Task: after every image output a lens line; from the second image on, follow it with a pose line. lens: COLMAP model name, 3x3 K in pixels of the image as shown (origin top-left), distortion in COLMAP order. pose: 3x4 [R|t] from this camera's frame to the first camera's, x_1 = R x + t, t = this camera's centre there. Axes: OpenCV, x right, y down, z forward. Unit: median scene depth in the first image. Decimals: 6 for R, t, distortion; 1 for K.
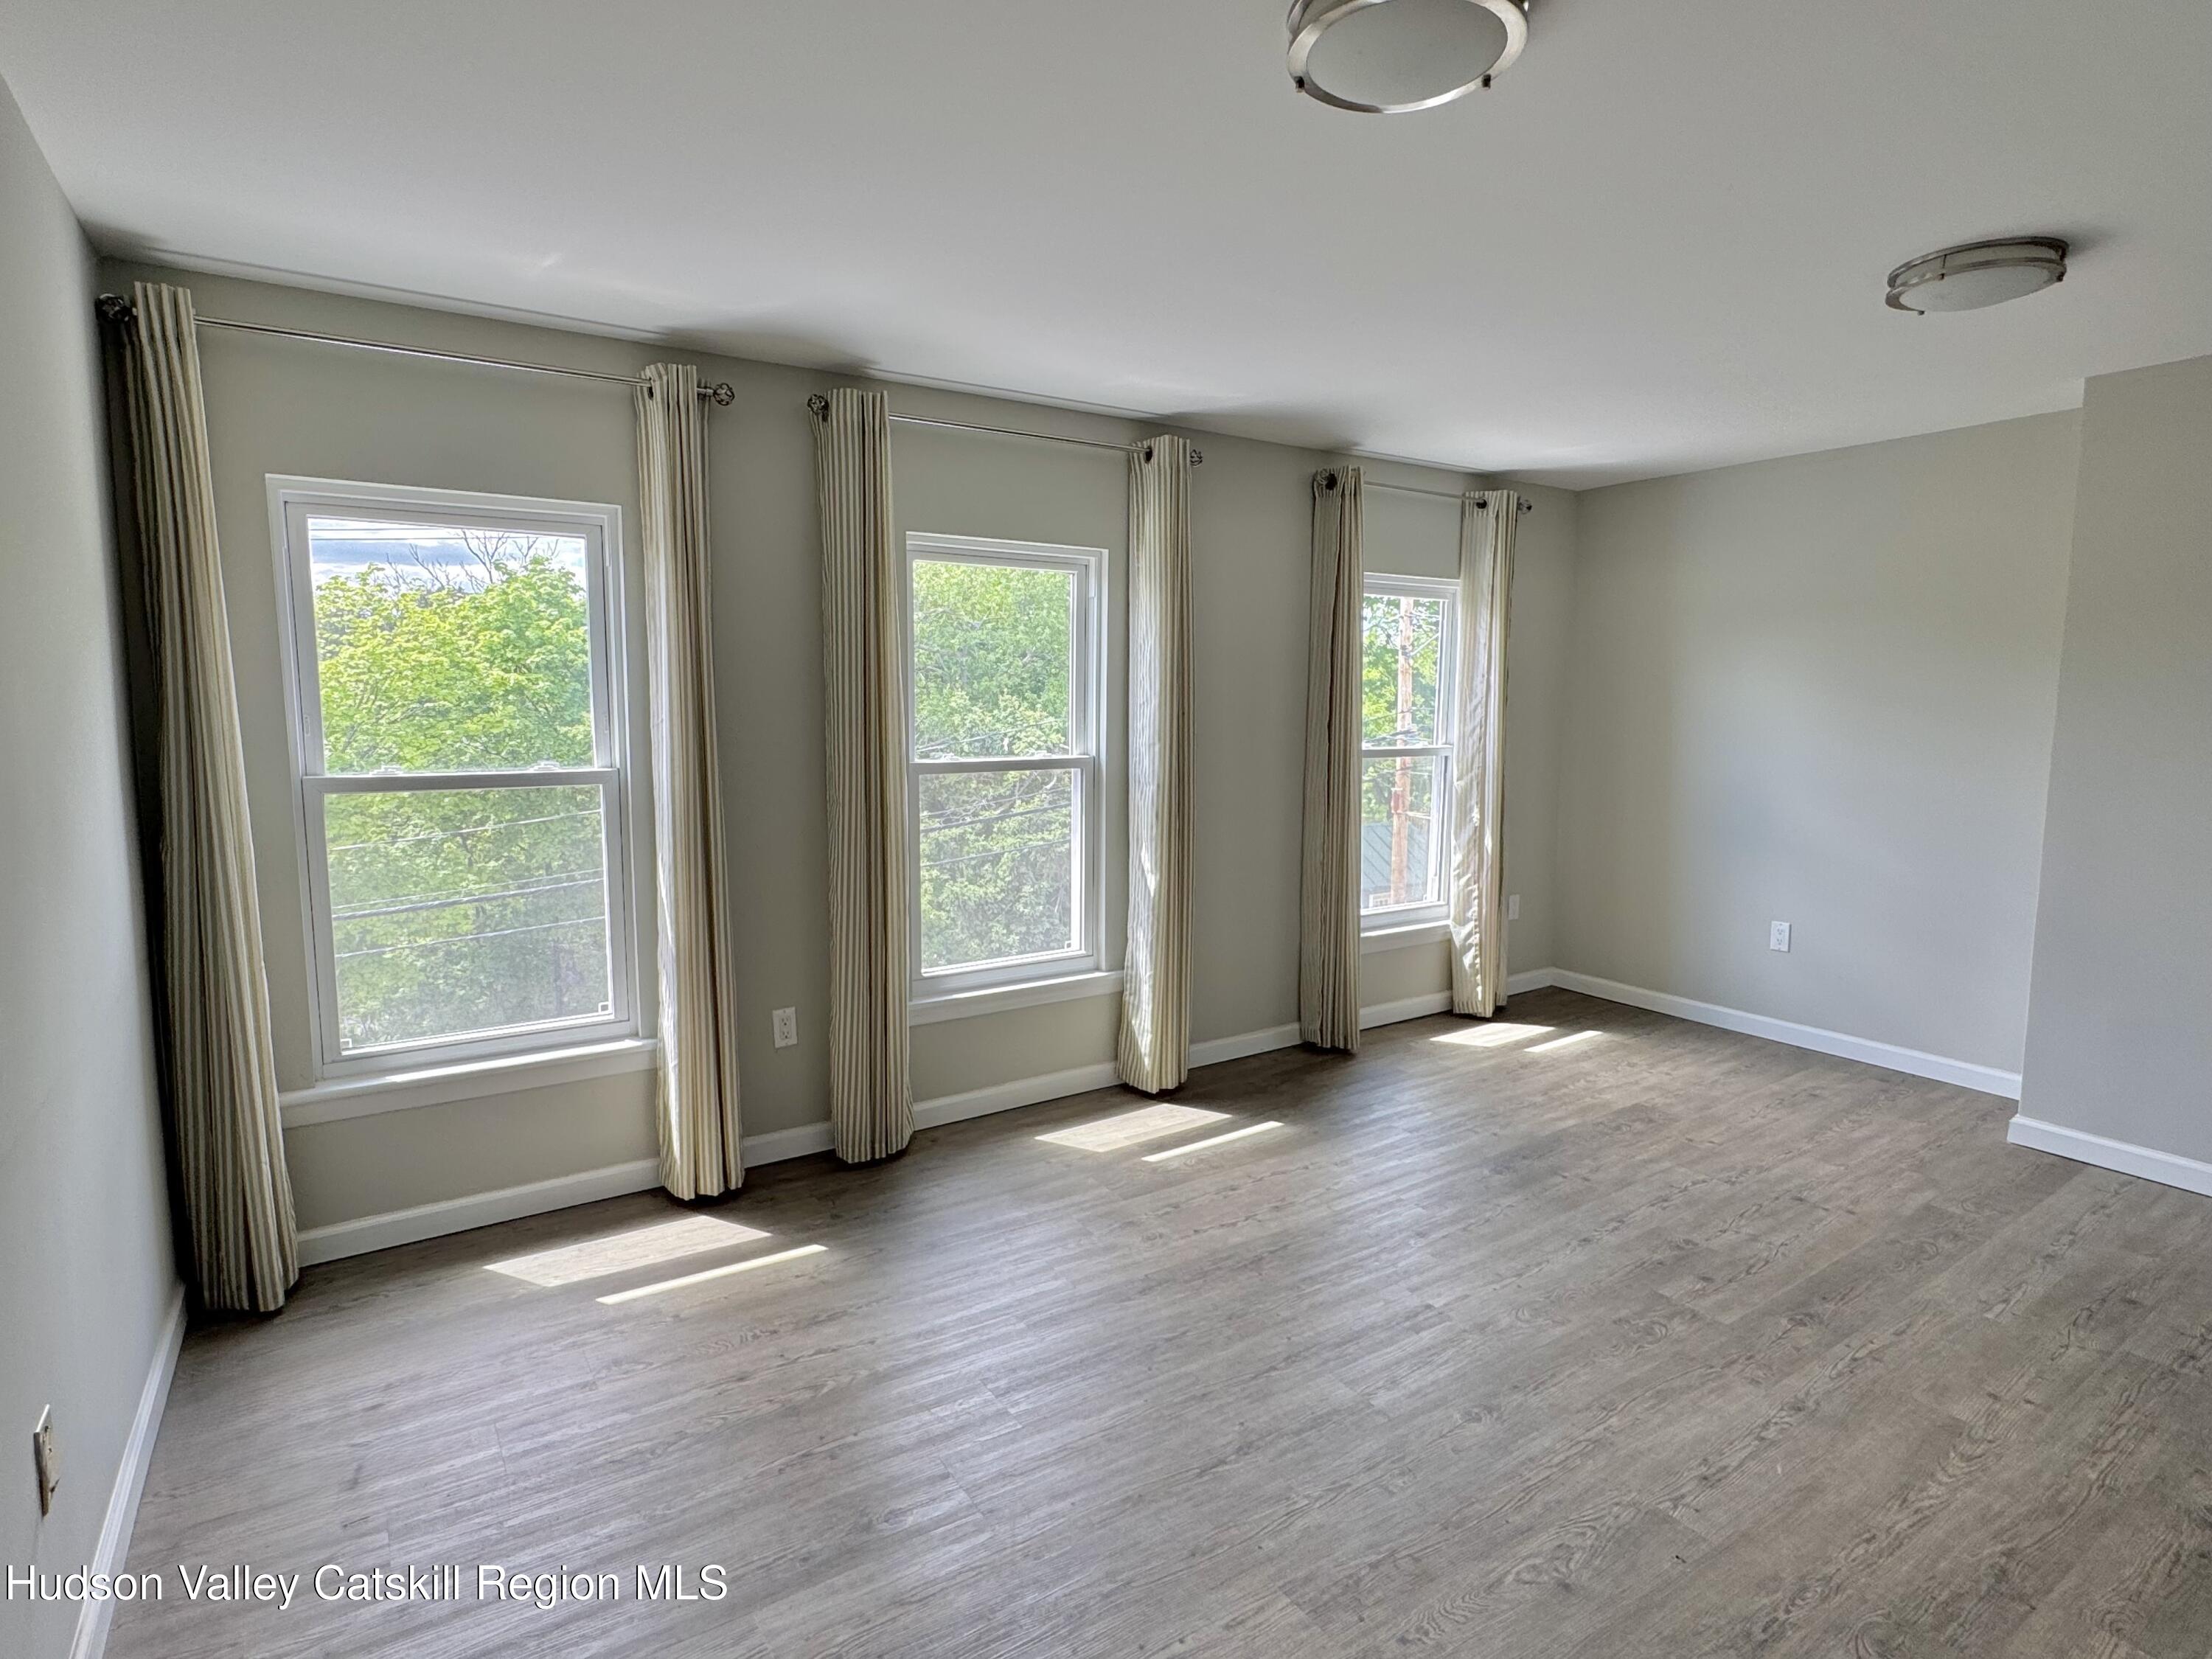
lens RADIAL K [[1170.2, 0, 1106.0], [0, 1170.2, 829.5], [0, 0, 1]] dist [0.001468, 0.000489]
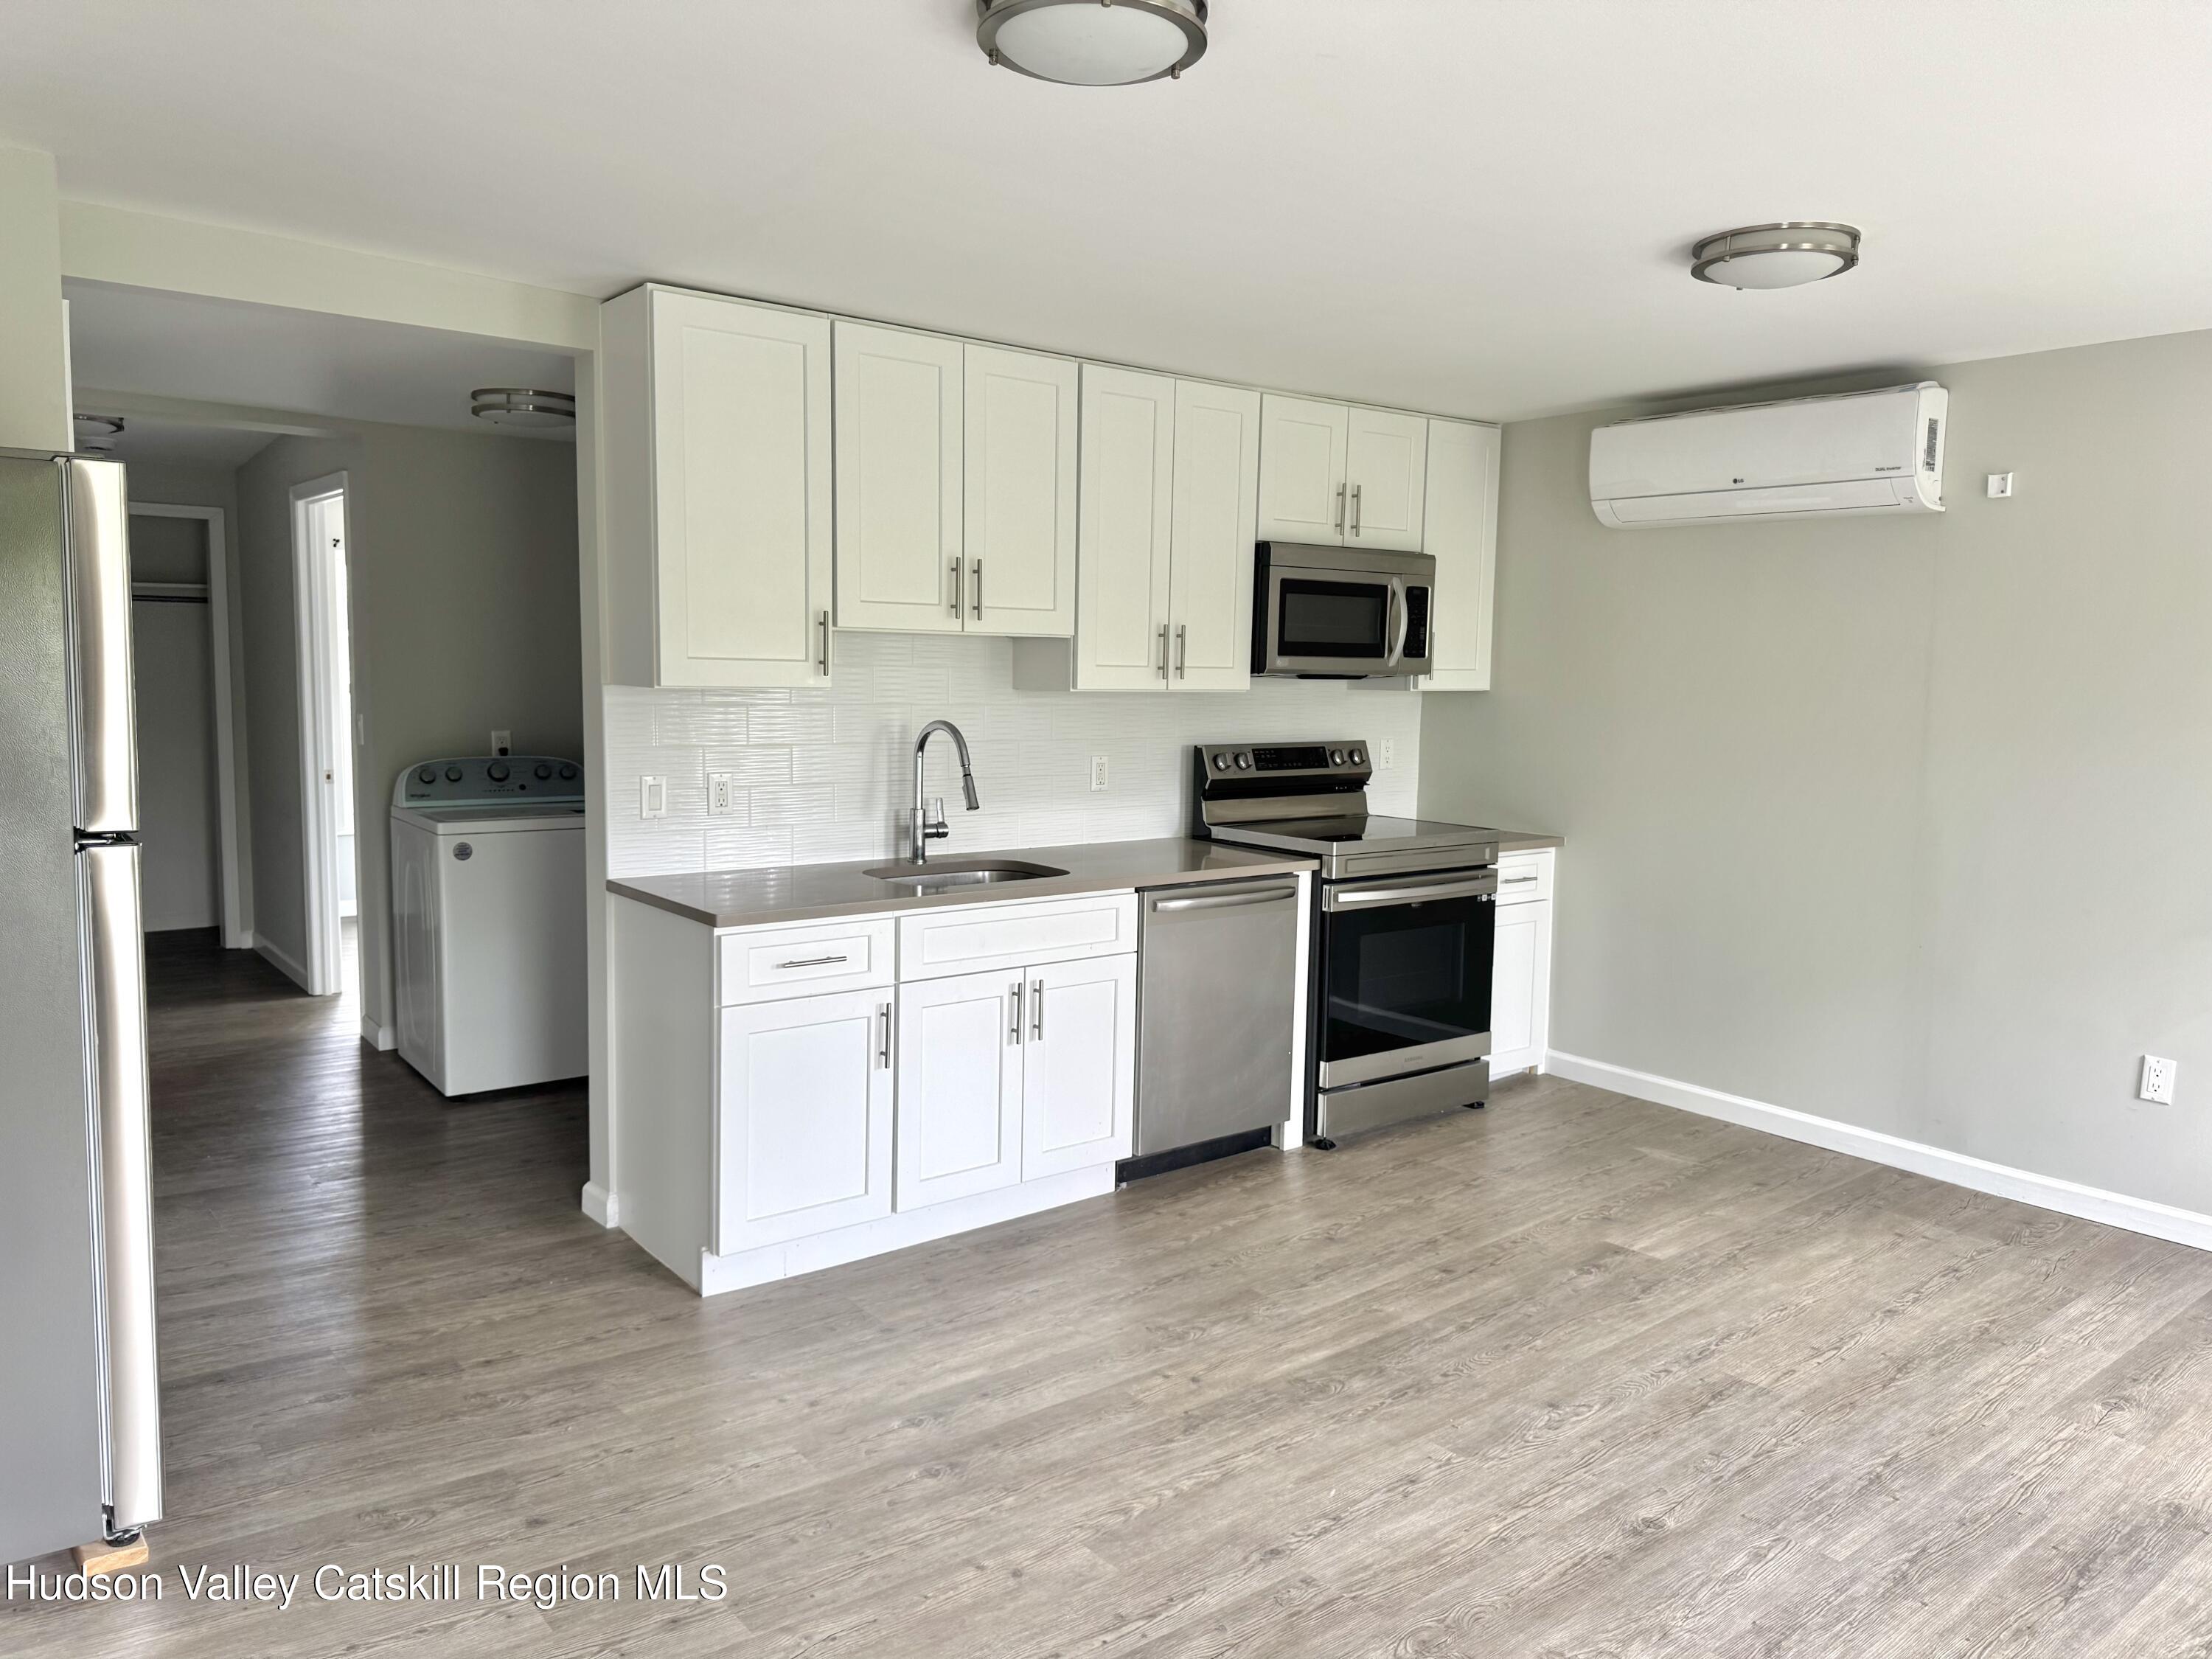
lens RADIAL K [[1542.7, 0, 1106.0], [0, 1542.7, 829.5], [0, 0, 1]] dist [0.142371, -0.254700]
pose [[-0.996263, -0.013278, -0.085342, 0.838846], [-0.031816, 0.975047, 0.219708, -0.248612], [0.080295, 0.221602, -0.971826, 2.023855]]
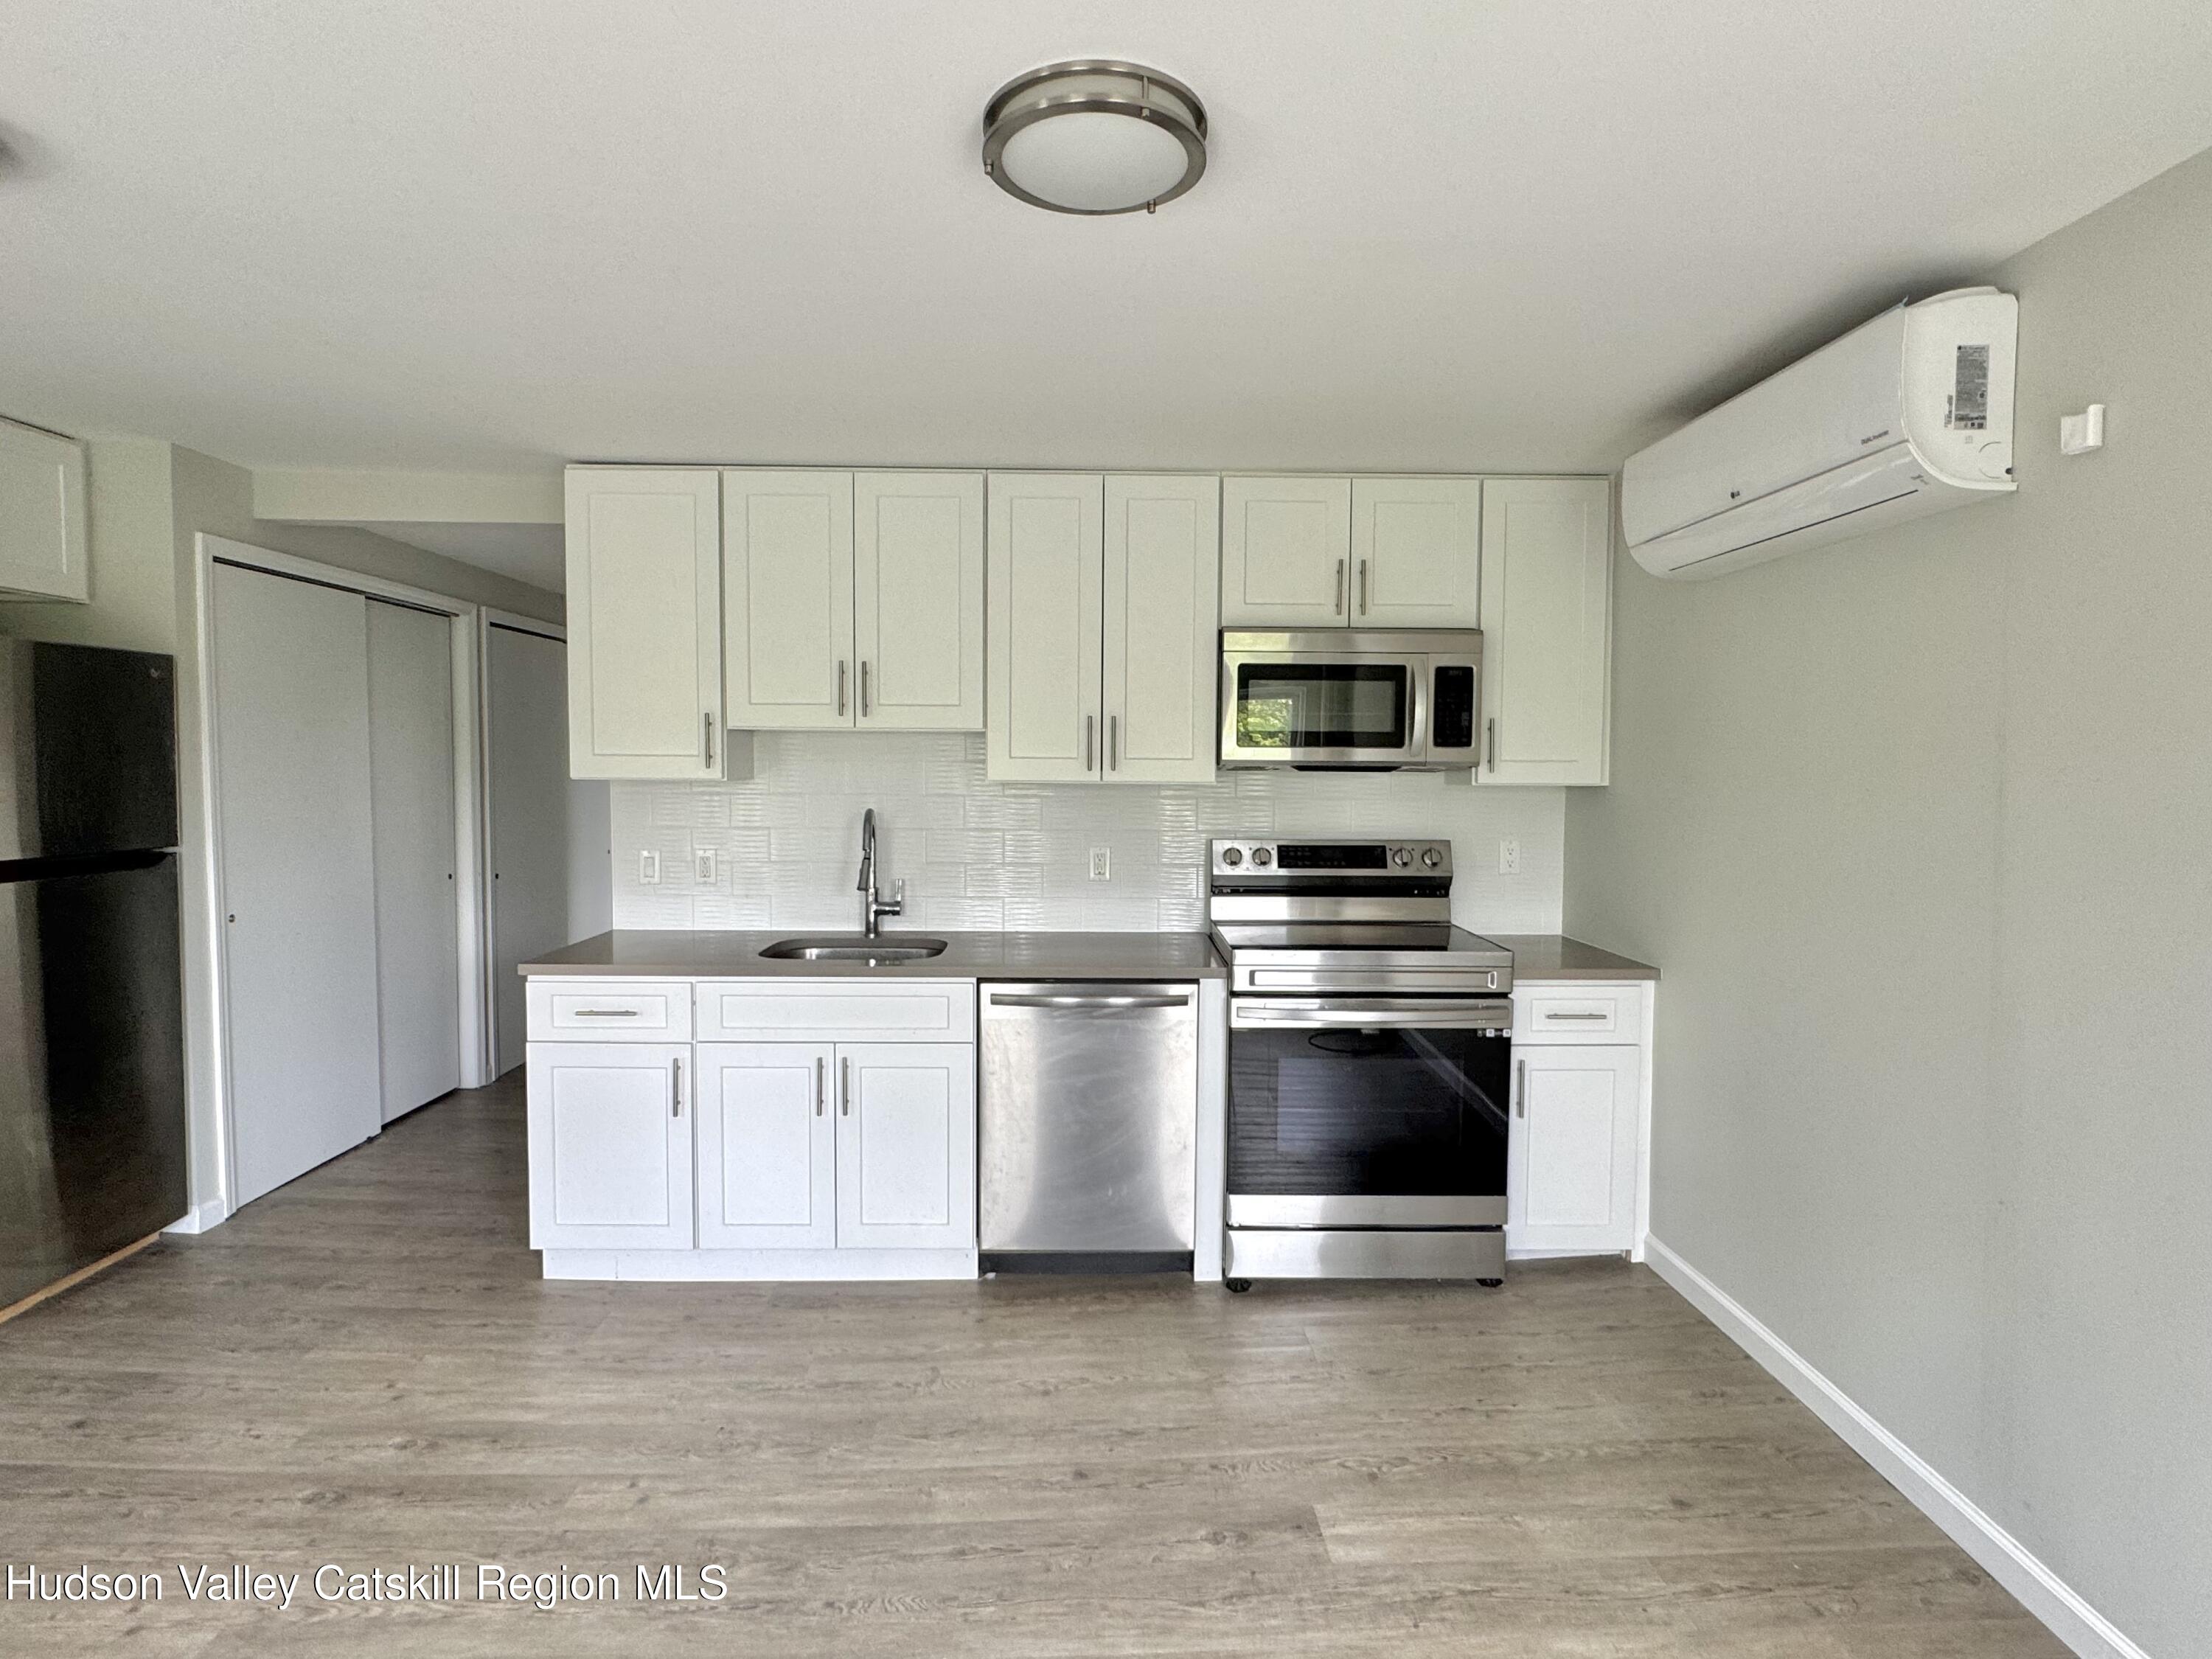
lens RADIAL K [[1170.2, 0, 1106.0], [0, 1170.2, 829.5], [0, 0, 1]] dist [0.001468, 0.000489]
pose [[-0.842884, -0.041308, 0.536507, -0.230241], [0.051559, 0.986261, 0.156940, -0.162057], [-0.535619, 0.159944, -0.829174, 1.291361]]
